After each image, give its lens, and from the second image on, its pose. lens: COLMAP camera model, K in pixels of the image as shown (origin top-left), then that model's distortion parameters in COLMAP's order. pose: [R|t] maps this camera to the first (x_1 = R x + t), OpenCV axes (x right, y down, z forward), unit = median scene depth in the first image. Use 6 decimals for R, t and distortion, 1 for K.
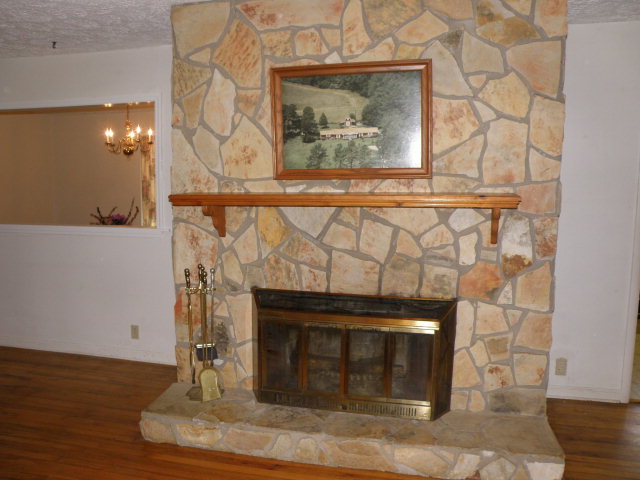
lens RADIAL K [[535.9, 0, 322.2], [0, 535.9, 253.6], [0, 0, 1]] dist [-0.168313, 0.172932]
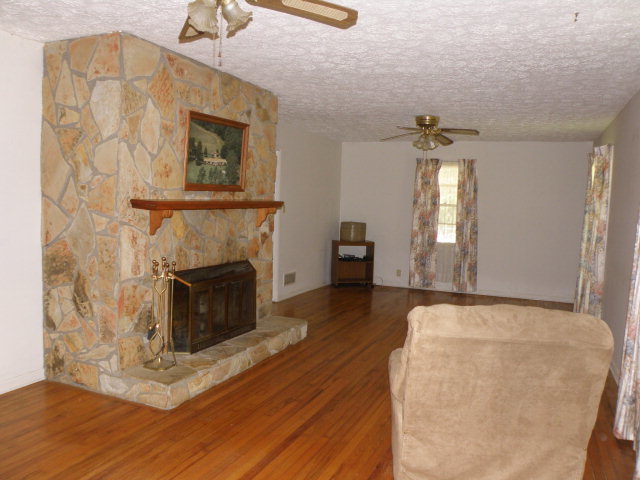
lens RADIAL K [[535.9, 0, 322.2], [0, 535.9, 253.6], [0, 0, 1]] dist [-0.168313, 0.172932]
pose [[0.160479, -0.101424, 0.981815, -1.426762], [0.084802, 0.992445, 0.088661, -0.068839], [-0.983390, 0.069031, 0.167867, 0.441723]]
